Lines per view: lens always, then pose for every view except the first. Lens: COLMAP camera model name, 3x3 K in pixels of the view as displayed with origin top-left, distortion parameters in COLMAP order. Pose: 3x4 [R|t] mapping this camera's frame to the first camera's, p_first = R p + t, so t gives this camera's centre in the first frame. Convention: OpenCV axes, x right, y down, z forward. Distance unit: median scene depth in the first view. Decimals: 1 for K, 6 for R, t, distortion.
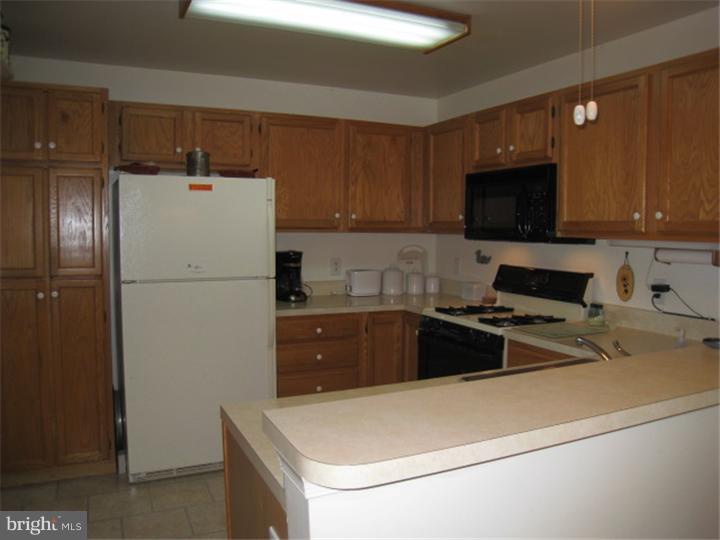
lens RADIAL K [[598.4, 0, 360.7], [0, 598.4, 271.3], [0, 0, 1]] dist [-0.140738, 0.065925]
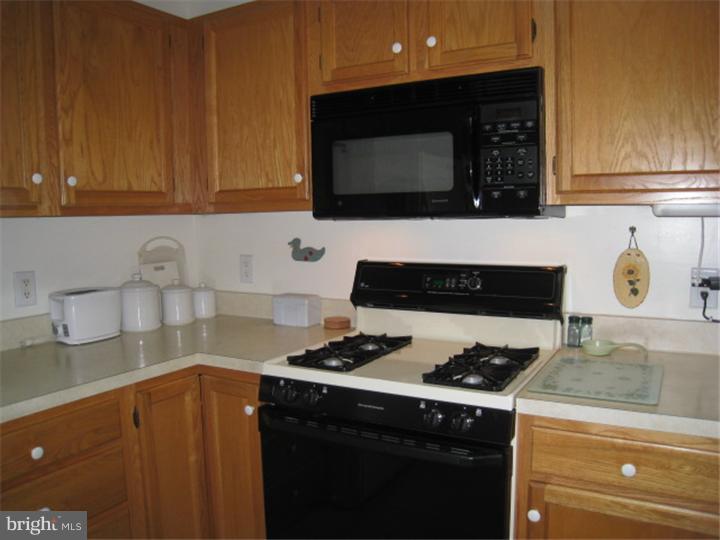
lens RADIAL K [[598.4, 0, 361.3], [0, 598.4, 269.0], [0, 0, 1]] dist [-0.140738, 0.065925]
pose [[0.814892, -0.077742, 0.574375, -0.096103], [0.069631, 0.996918, 0.036145, -0.024142], [-0.575414, 0.010540, 0.817794, 0.511247]]
